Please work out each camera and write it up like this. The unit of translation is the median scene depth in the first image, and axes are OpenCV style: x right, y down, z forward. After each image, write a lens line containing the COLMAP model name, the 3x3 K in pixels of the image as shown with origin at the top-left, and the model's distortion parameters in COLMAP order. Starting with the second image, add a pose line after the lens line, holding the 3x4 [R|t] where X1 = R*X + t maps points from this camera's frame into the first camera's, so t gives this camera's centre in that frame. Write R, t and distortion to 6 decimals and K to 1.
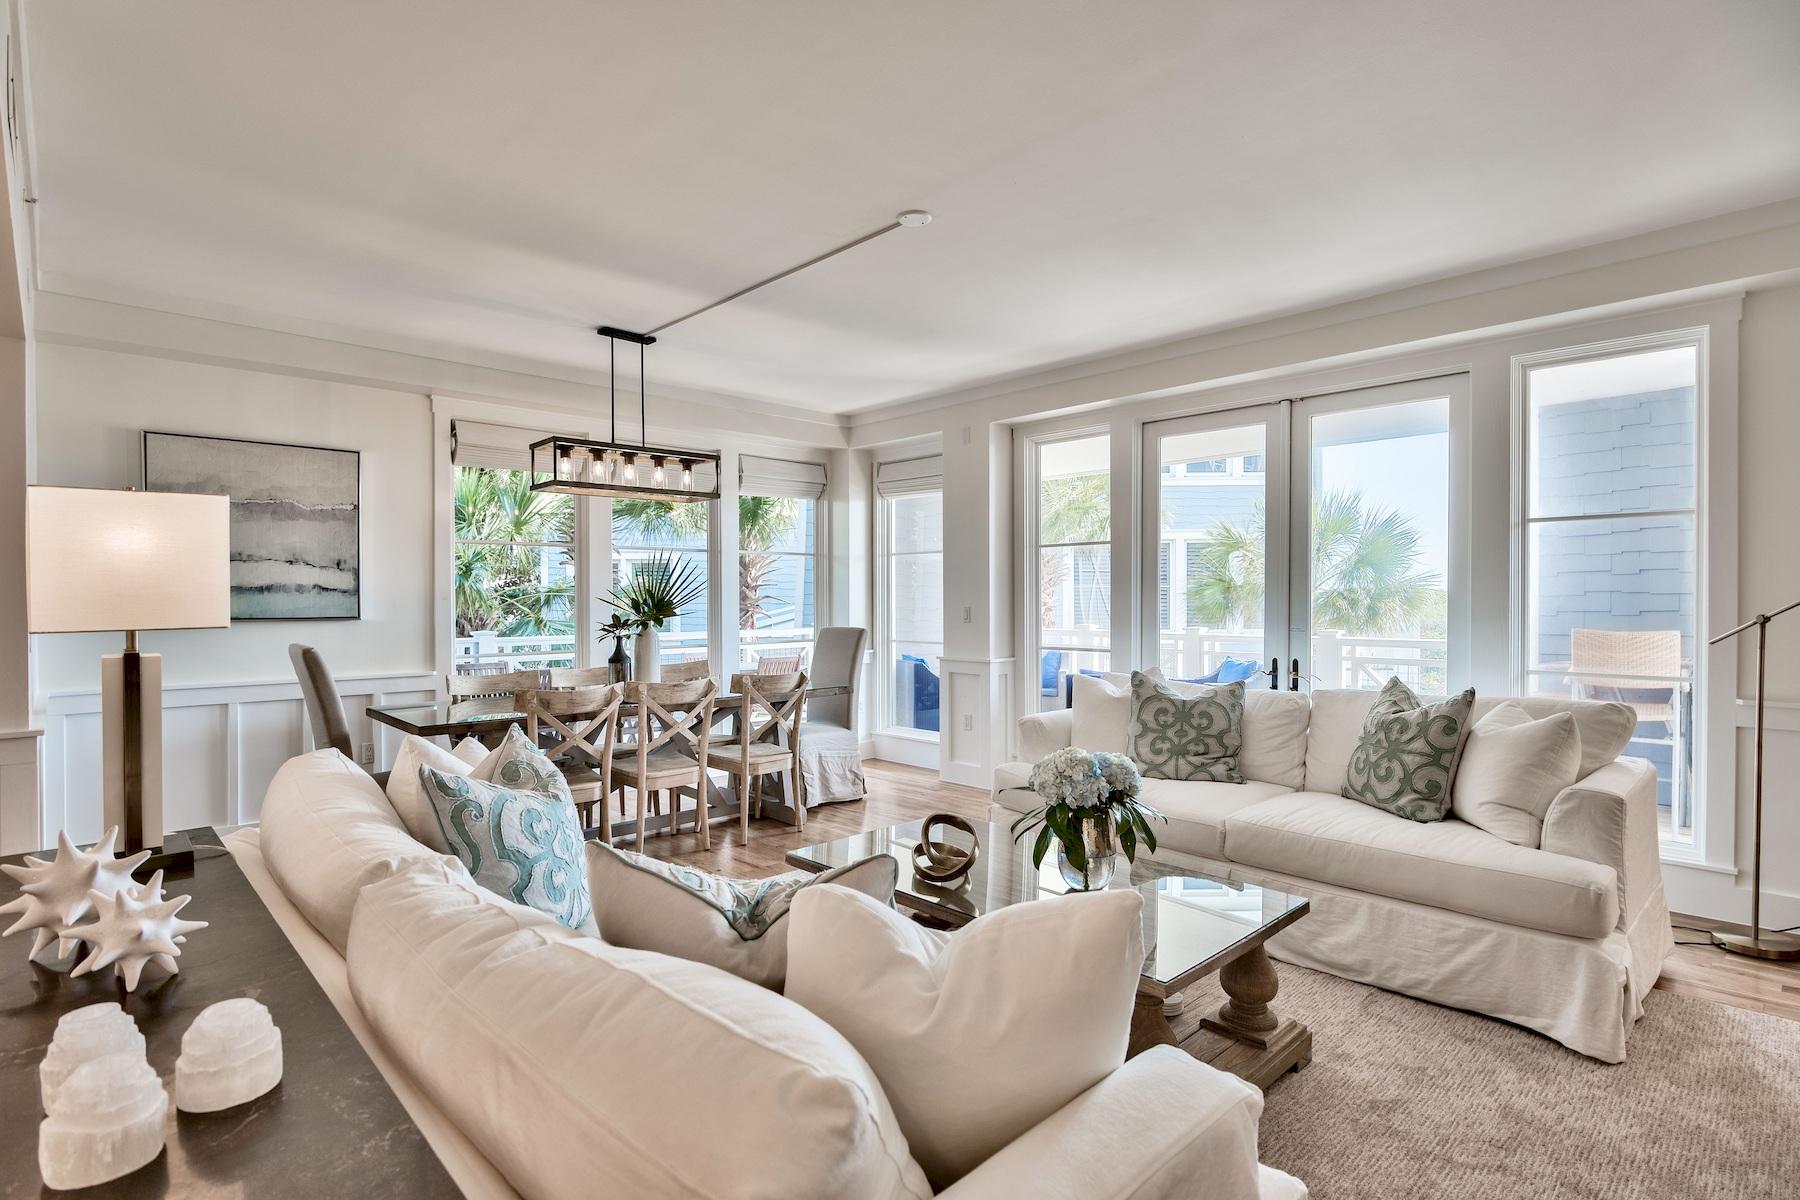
lens RADIAL K [[898.3, 0, 900.0], [0, 898.3, 600.0], [0, 0, 1]] dist [-0.002467, -0.000179]
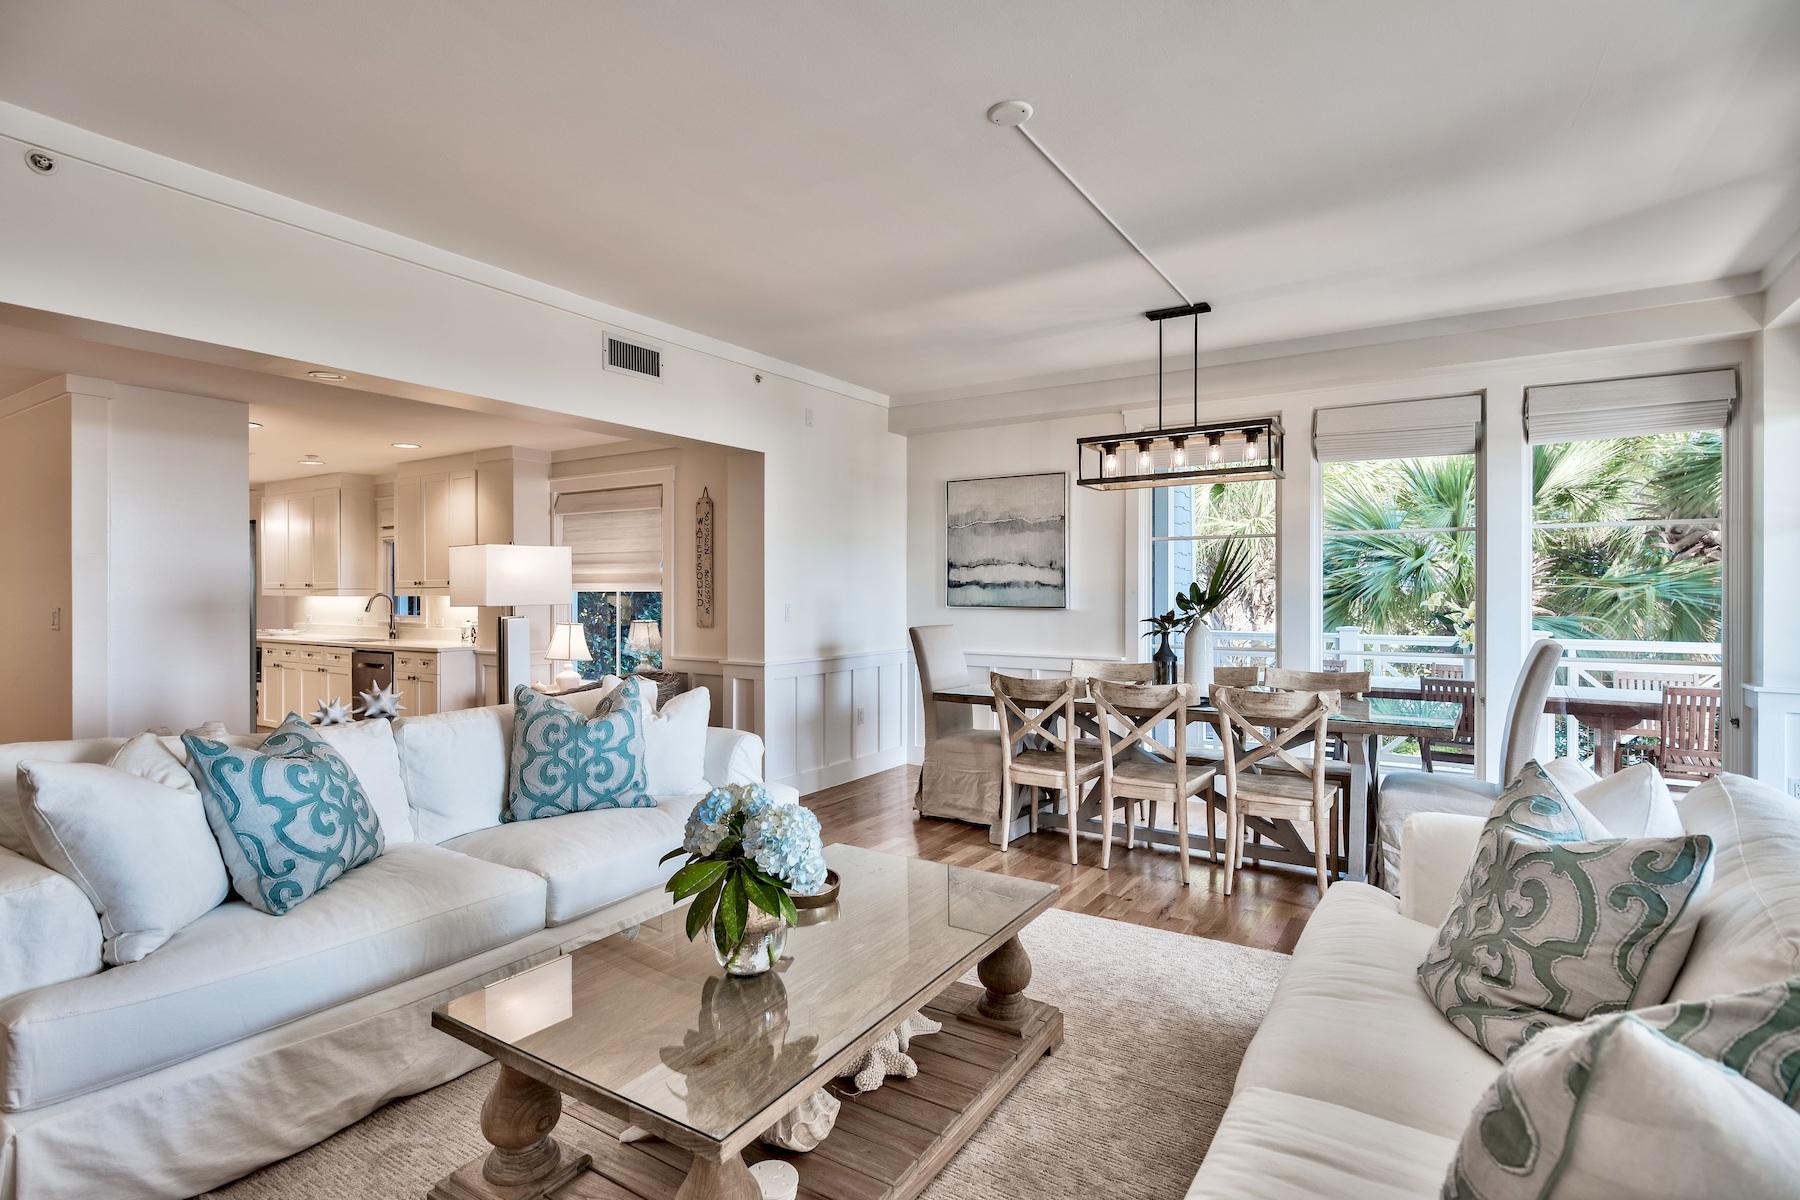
lens RADIAL K [[873.3, 0, 886.4], [0, 873.3, 589.1], [0, 0, 1]] dist [-0.006853, -0.000652]
pose [[0.232829, -0.000760, -0.972517, 0.513064], [-0.003499, 0.999993, -0.001619, -0.002888], [0.972511, 0.003780, 0.232825, 0.500559]]
